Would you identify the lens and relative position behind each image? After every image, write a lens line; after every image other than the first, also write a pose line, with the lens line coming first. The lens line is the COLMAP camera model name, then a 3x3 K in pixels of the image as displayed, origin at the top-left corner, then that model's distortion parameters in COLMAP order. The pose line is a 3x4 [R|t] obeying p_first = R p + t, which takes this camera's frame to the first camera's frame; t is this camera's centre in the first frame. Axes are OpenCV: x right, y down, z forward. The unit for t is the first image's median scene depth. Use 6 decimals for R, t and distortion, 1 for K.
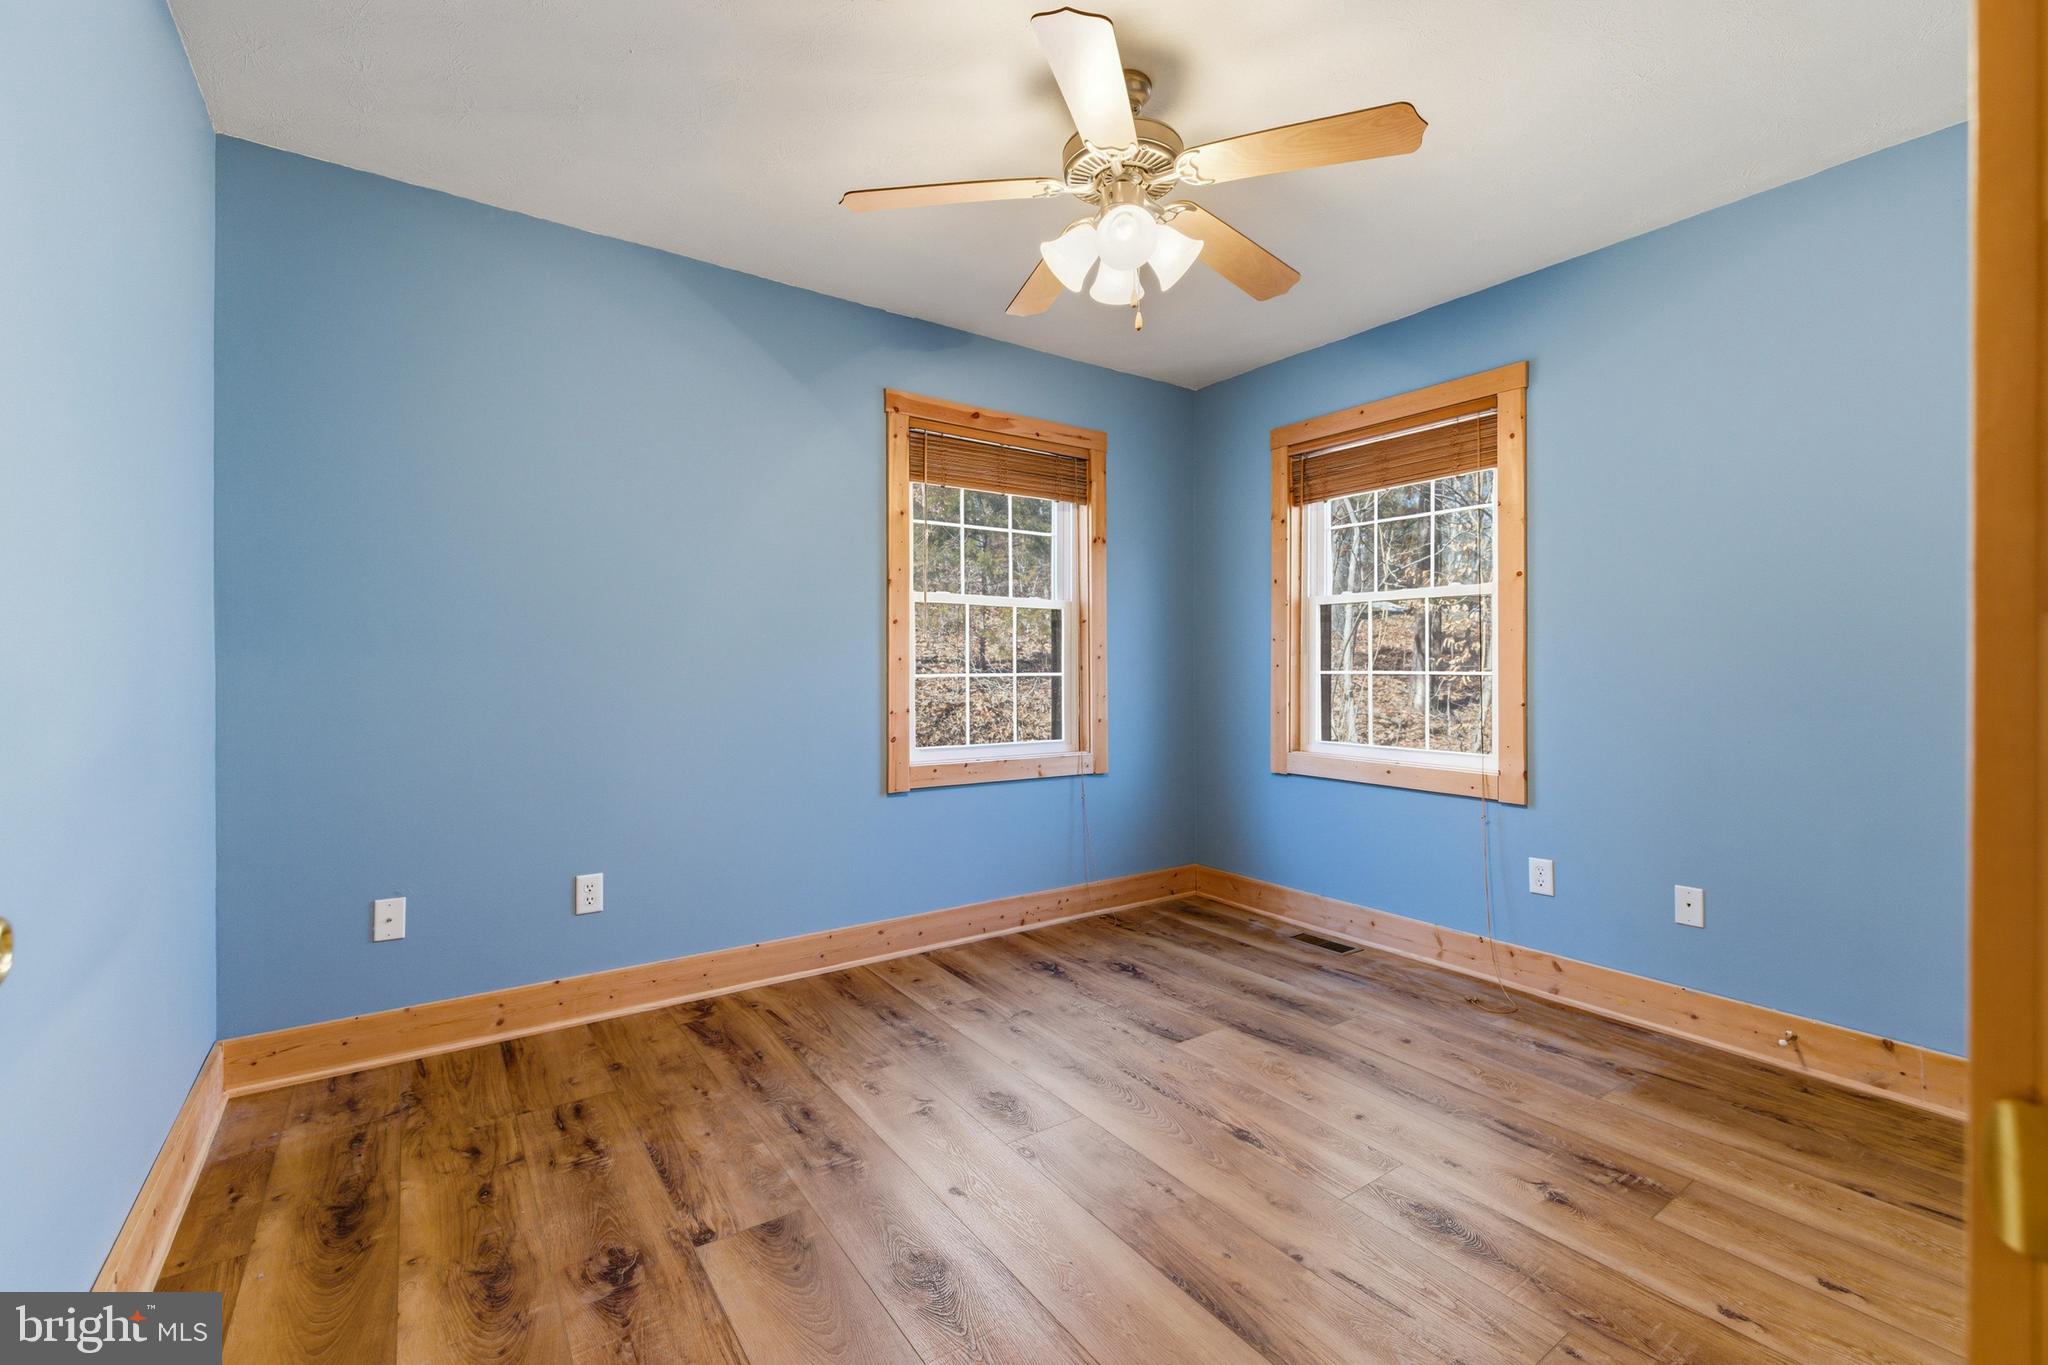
lens RADIAL K [[853.3, 0, 1022.6], [0, 853.3, 661.1], [0, 0, 1]] dist [0.000904, -0.000267]
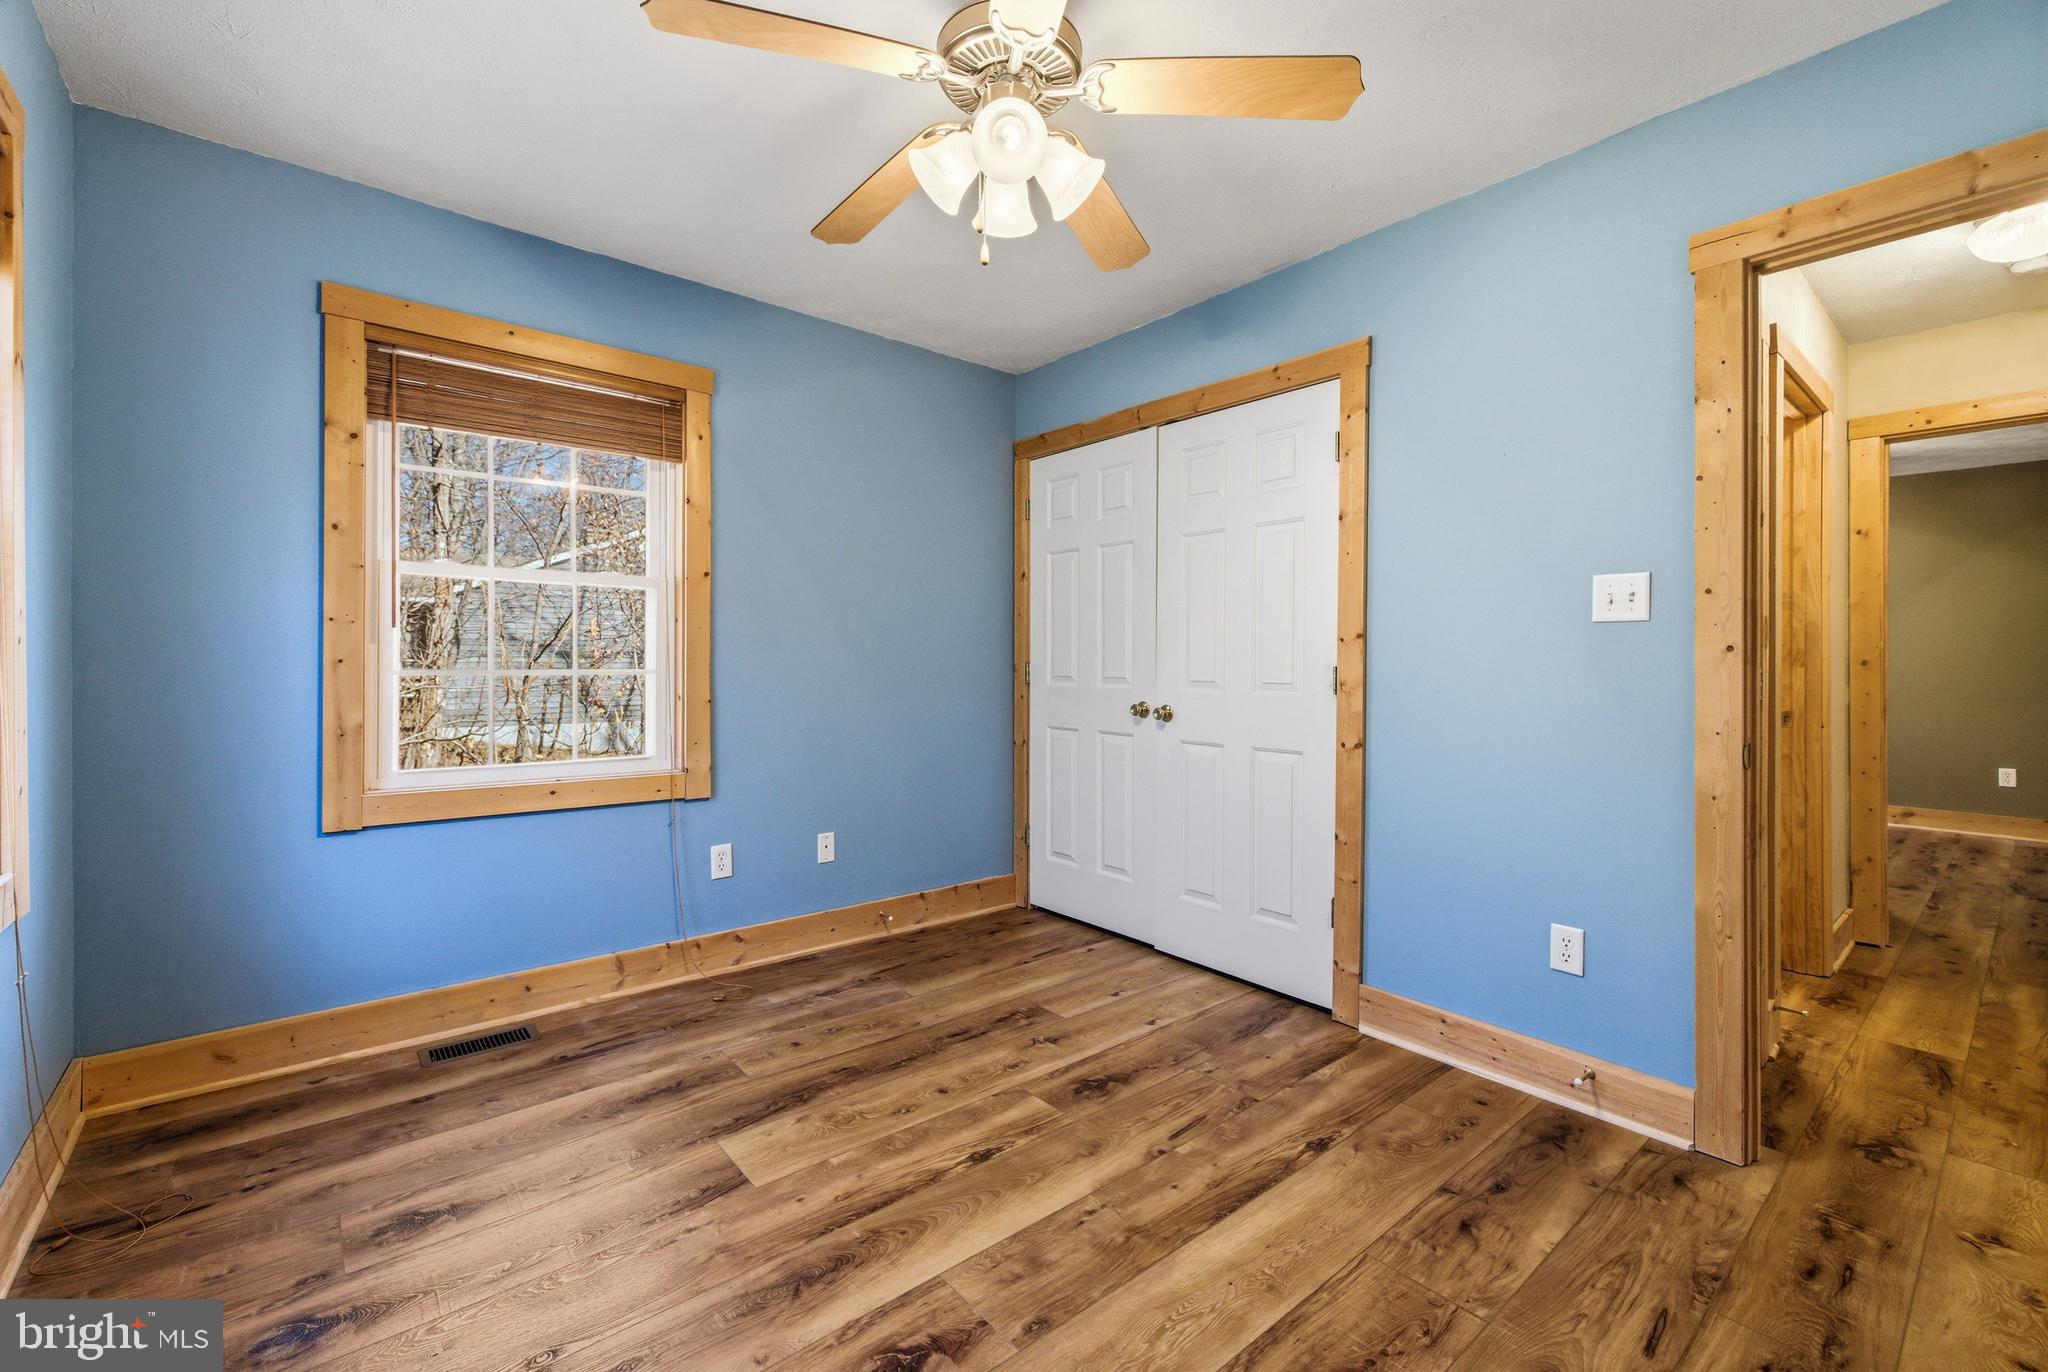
lens RADIAL K [[853.3, 0, 1022.6], [0, 853.3, 664.6], [0, 0, 1]] dist [0.000904, -0.000267]
pose [[-0.072730, -0.003448, 0.997346, -0.596584], [-0.011133, 0.999935, 0.002645, -0.000186], [-0.997290, -0.010911, -0.072764, 0.877130]]
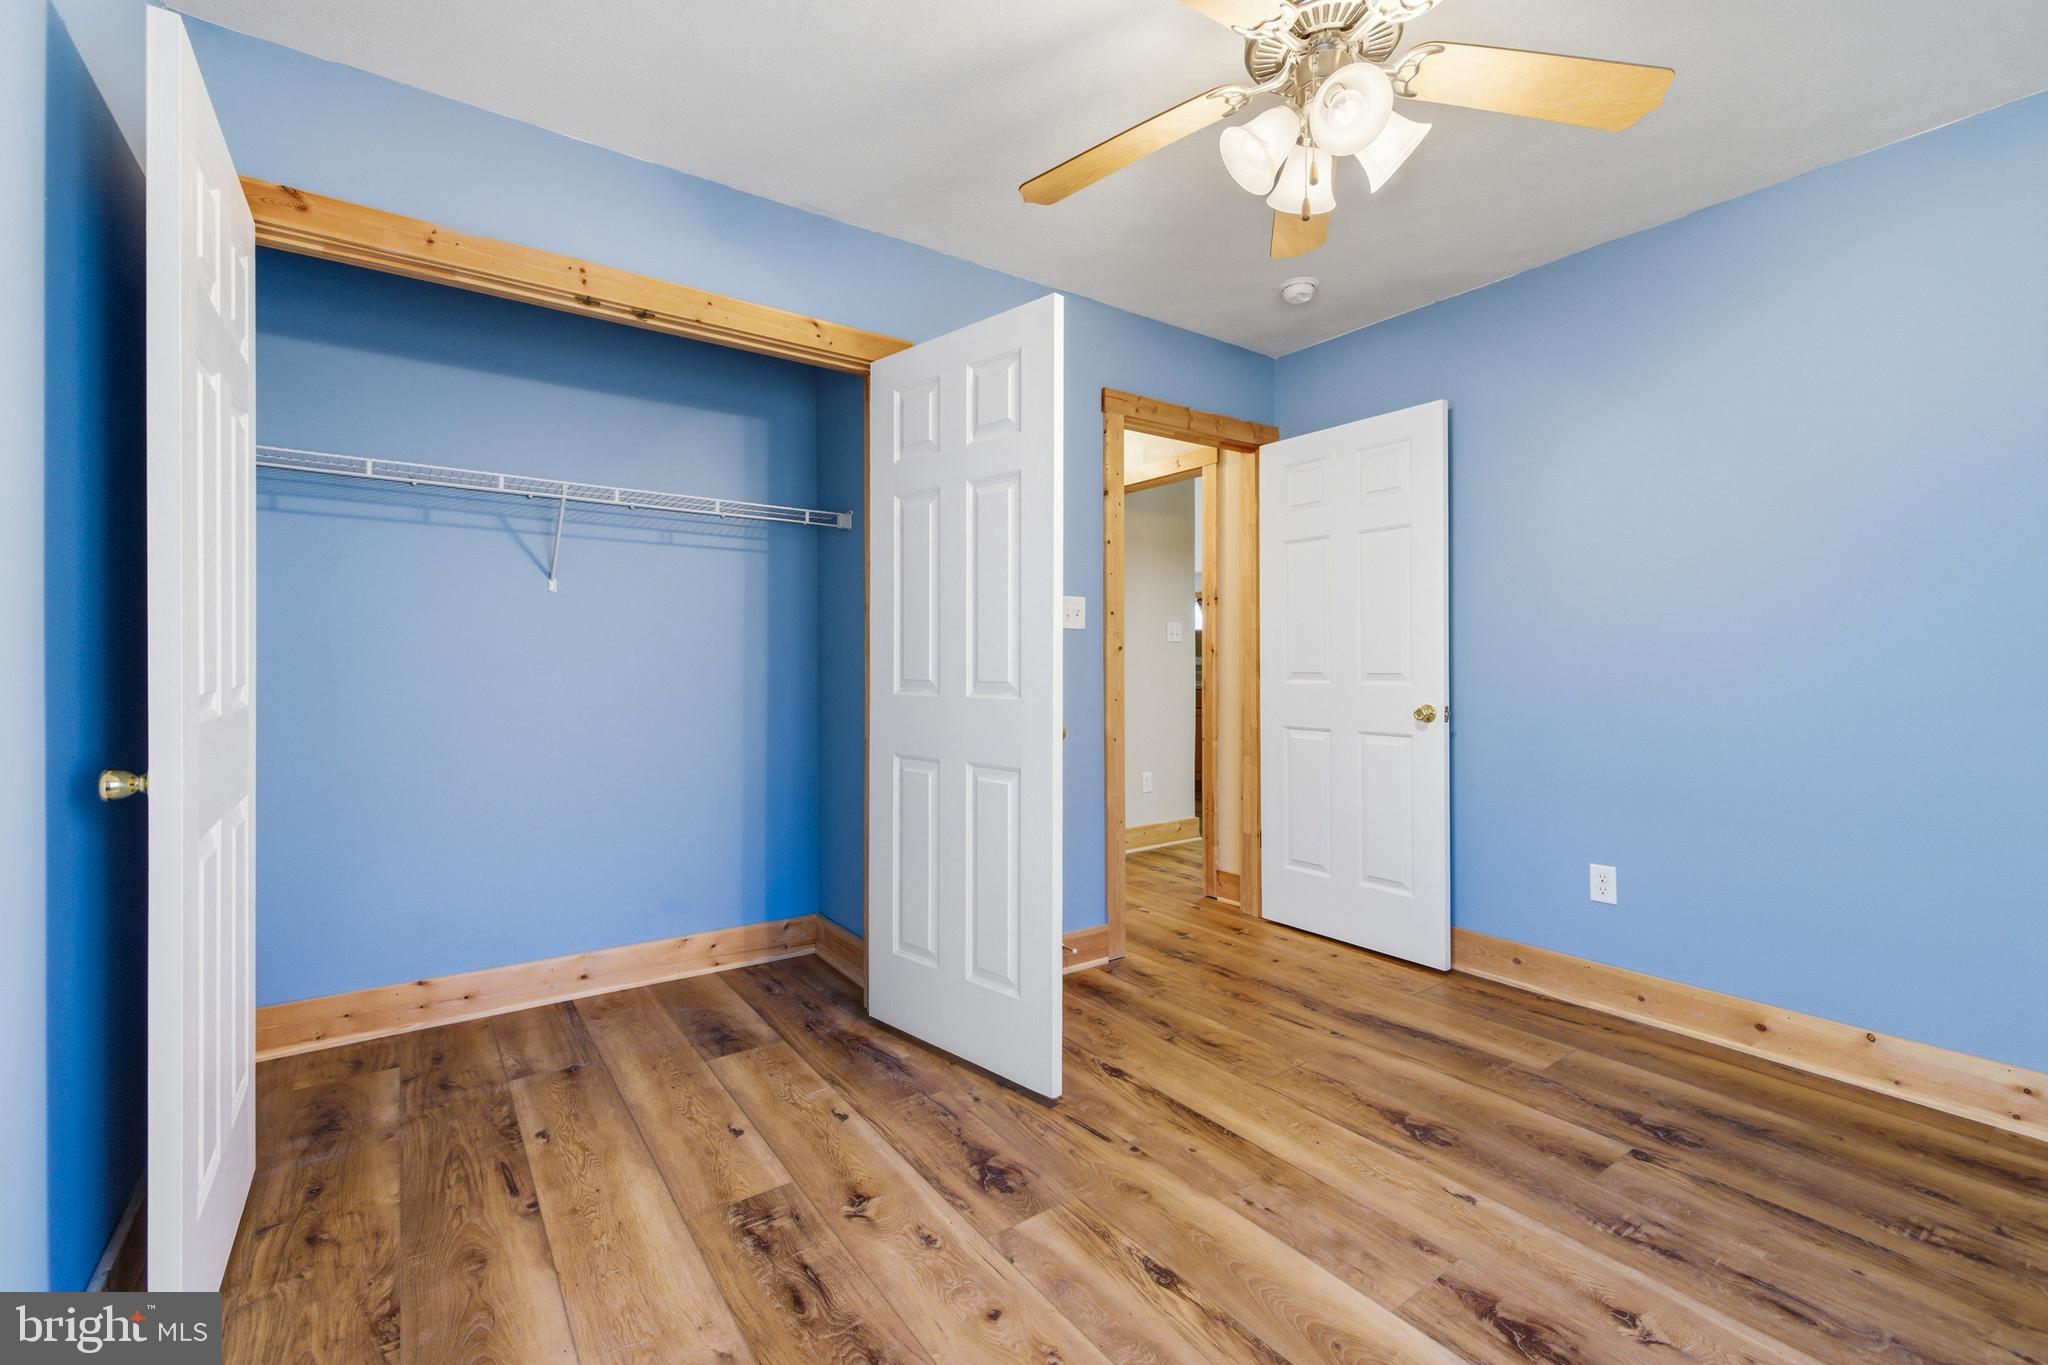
lens RADIAL K [[861.5, 0, 993.3], [0, 861.5, 657.7], [0, 0, 1]] dist [0.002417, 0.000013]
pose [[-0.999831, -0.001068, 0.018330, 0.341532], [-0.001270, 0.999939, -0.010976, 0.003722], [-0.018317, -0.010998, -0.999772, 1.525967]]
